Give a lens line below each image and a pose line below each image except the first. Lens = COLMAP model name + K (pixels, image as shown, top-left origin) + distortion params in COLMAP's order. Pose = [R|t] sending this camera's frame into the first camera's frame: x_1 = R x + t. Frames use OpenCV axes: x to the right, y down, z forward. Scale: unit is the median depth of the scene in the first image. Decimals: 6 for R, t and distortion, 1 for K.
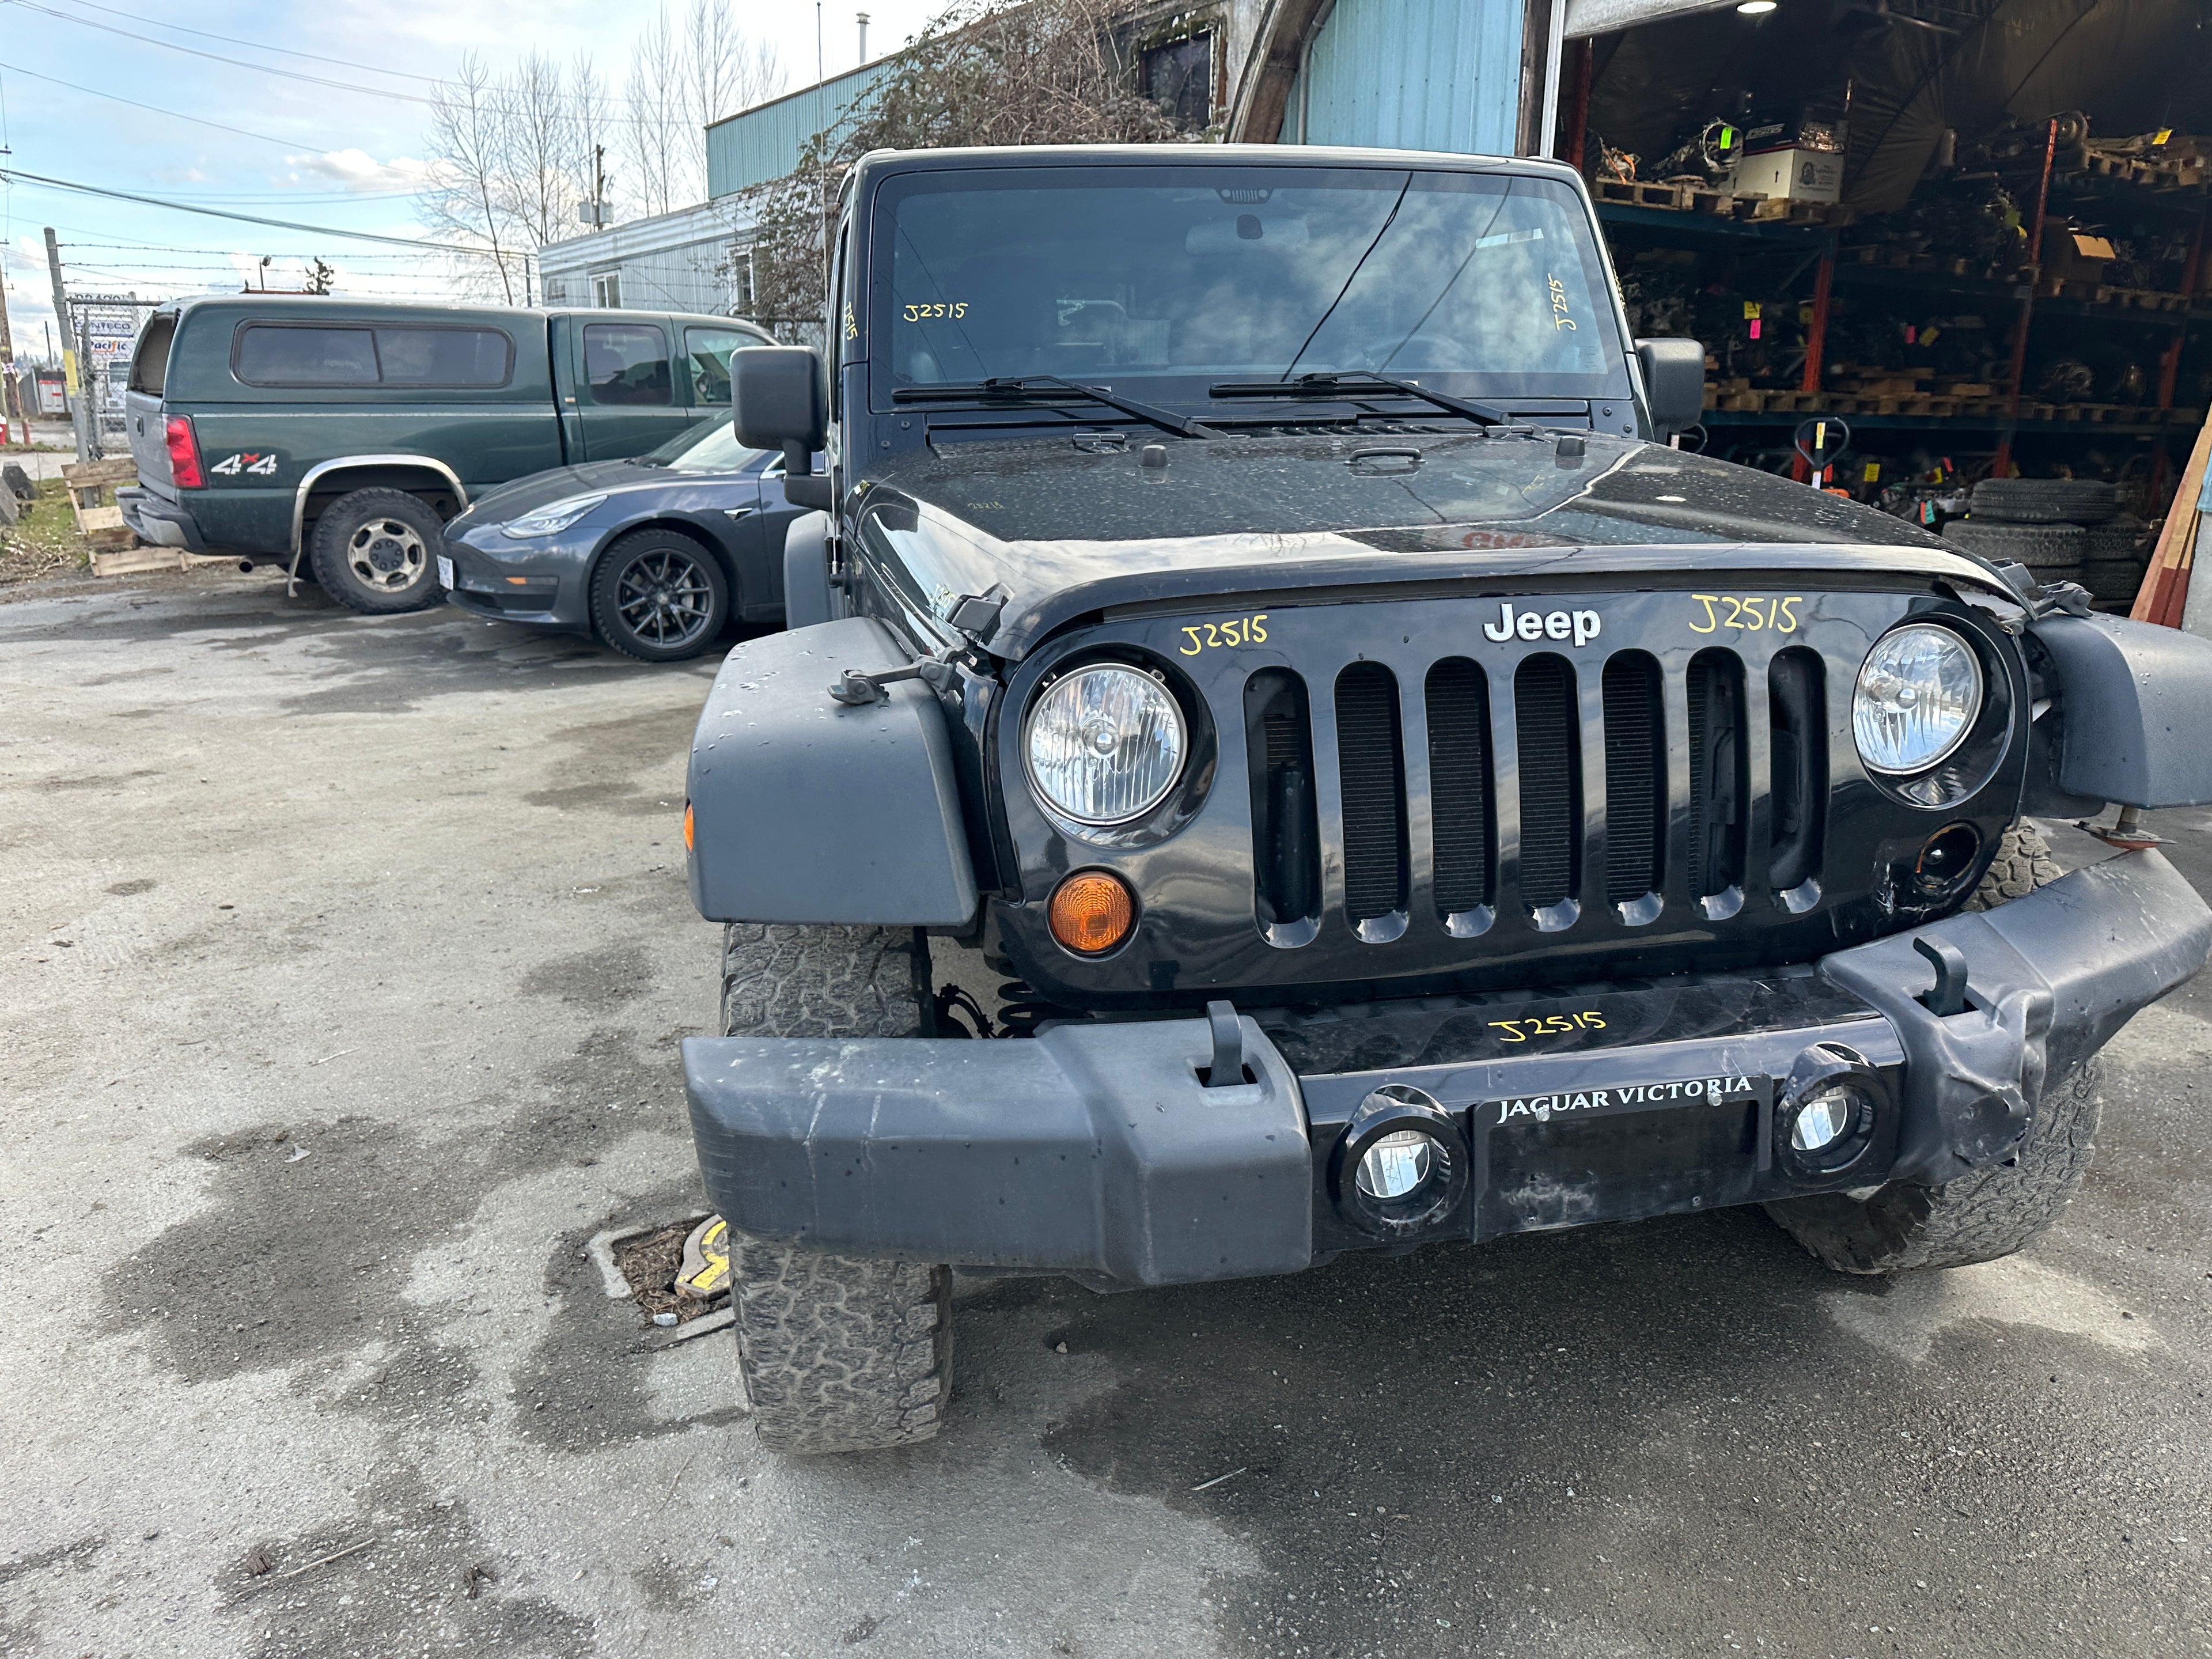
lens RADIAL K [[1555.0, 0, 1110.1], [0, 1555.0, 816.1], [0, 0, 1]] dist [0.023871, -0.028229]
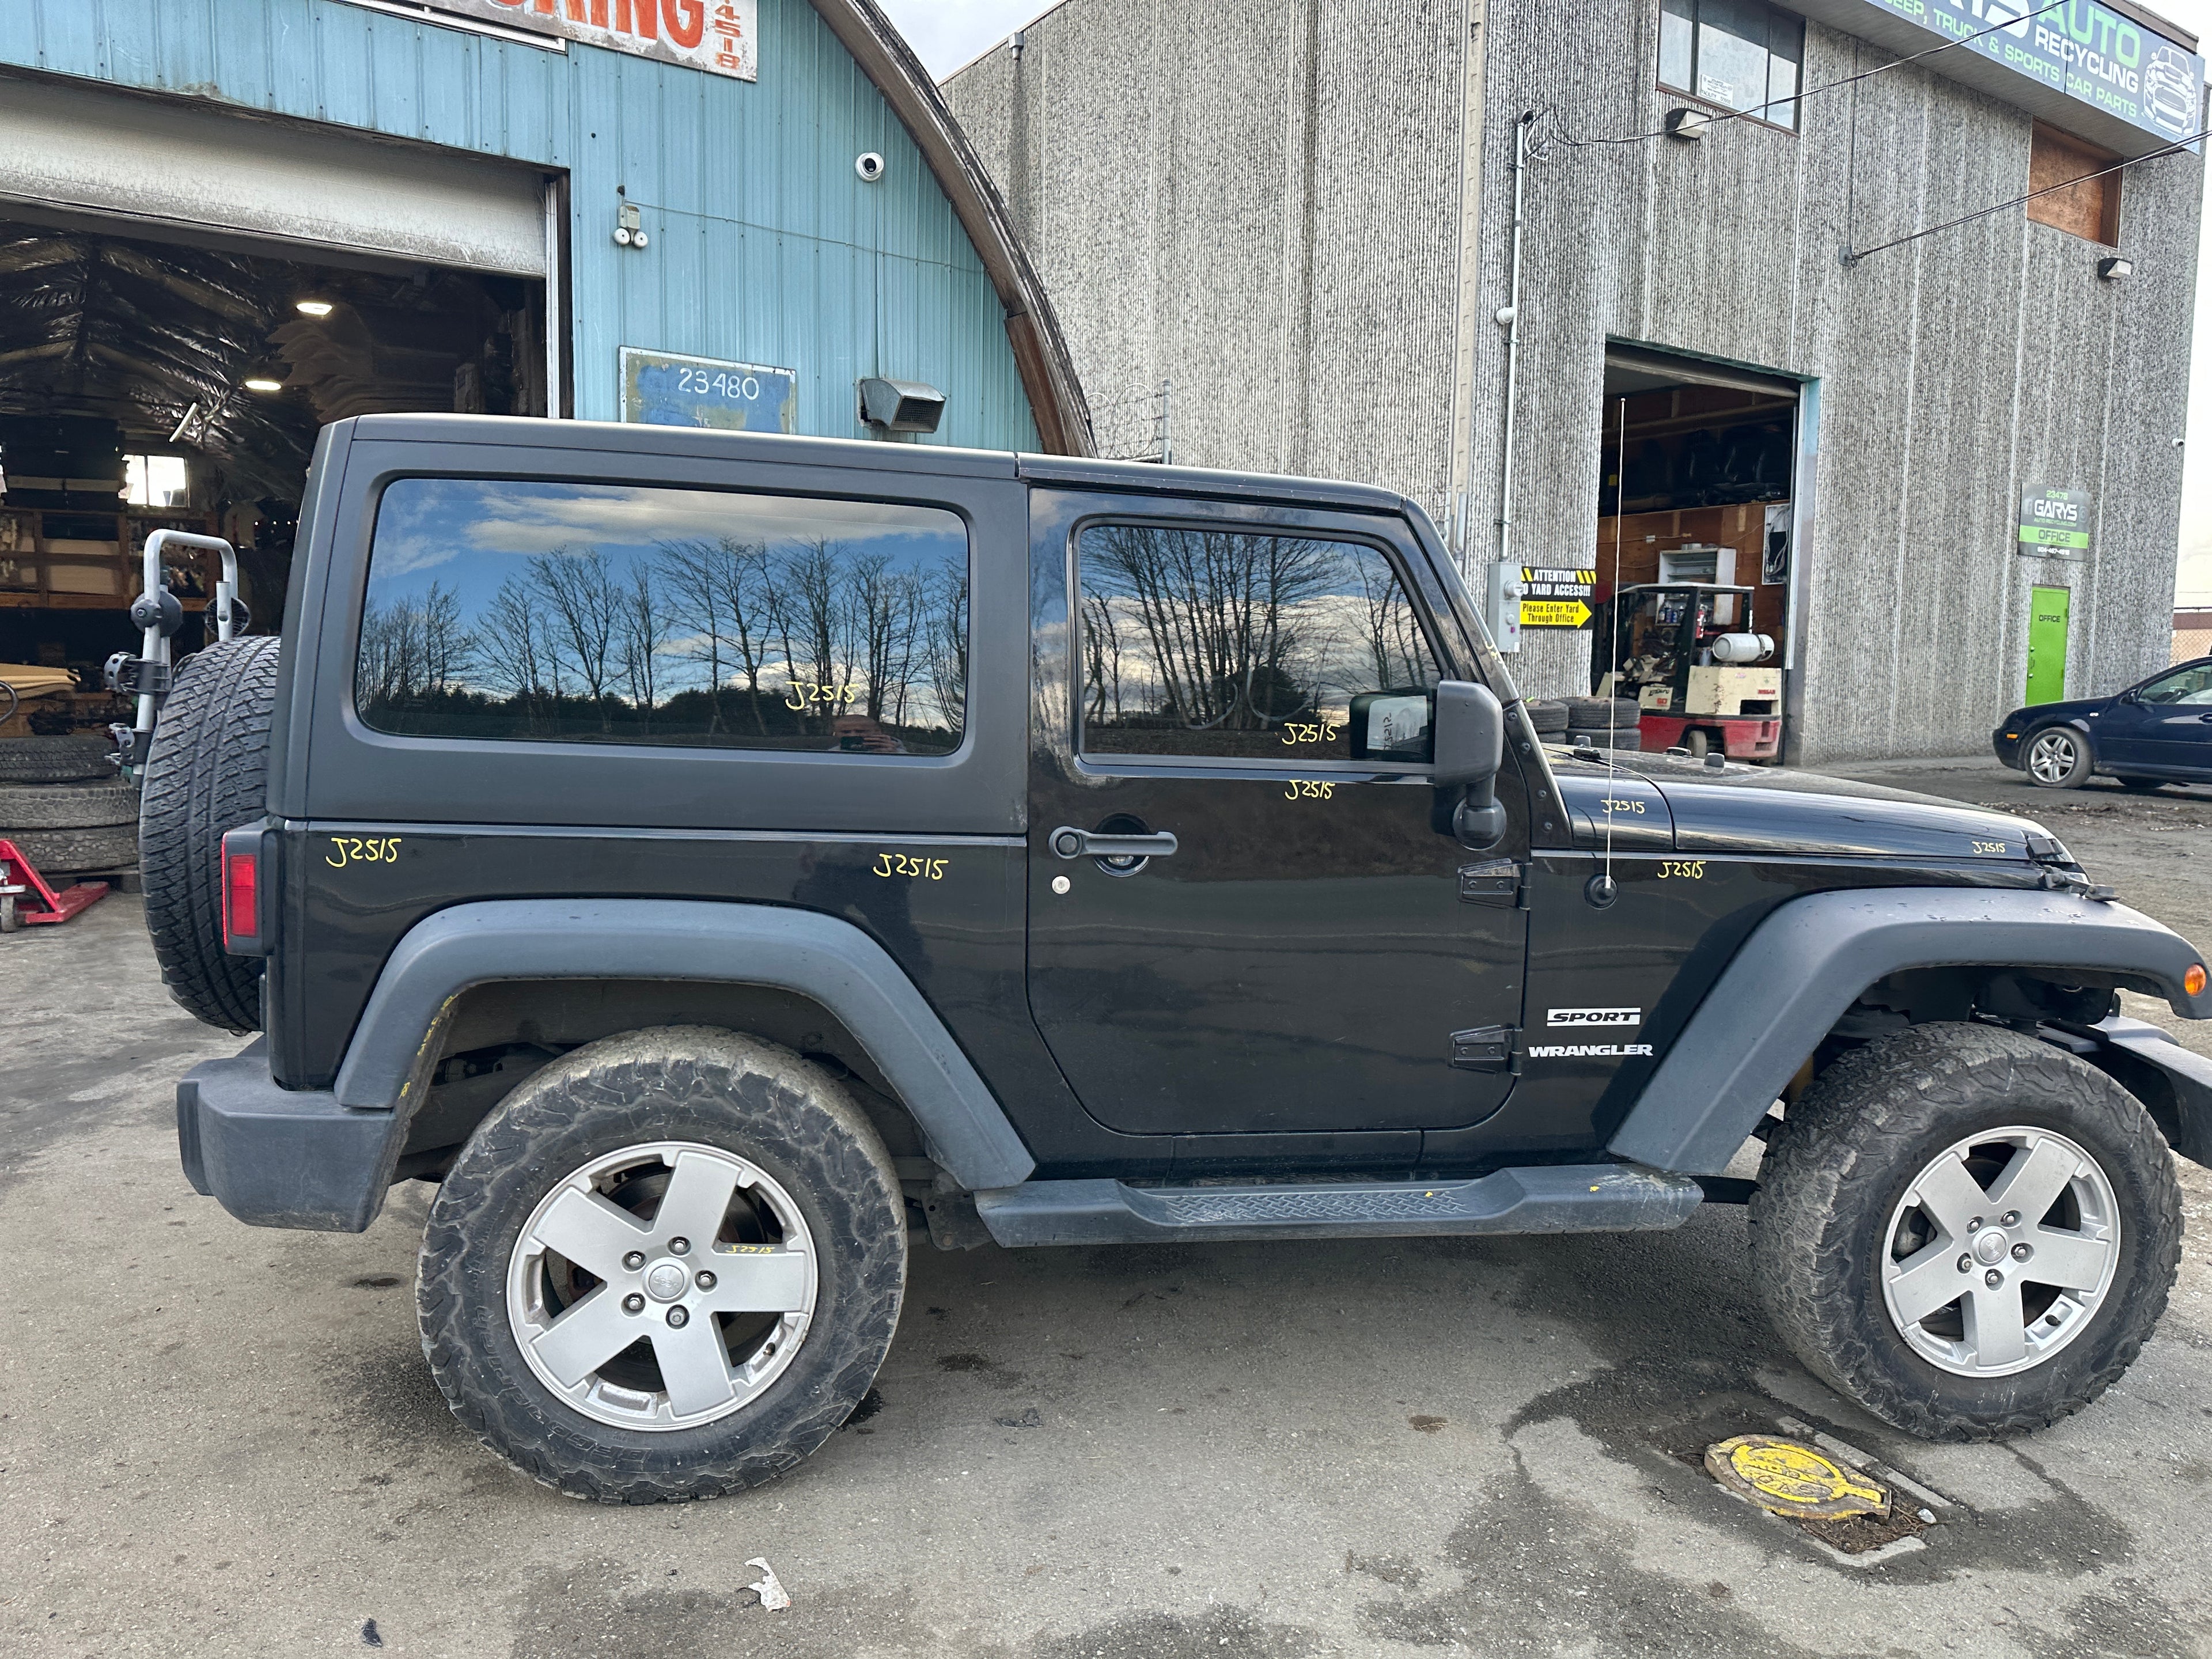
lens RADIAL K [[1555.0, 0, 1120.3], [0, 1555.0, 824.7], [0, 0, 1]] dist [0.023871, -0.028229]
pose [[0.007232, -0.104071, 0.994544, -1.358665], [0.234904, 0.966916, 0.099471, -0.420285], [-0.971992, 0.232903, 0.031439, 1.396876]]
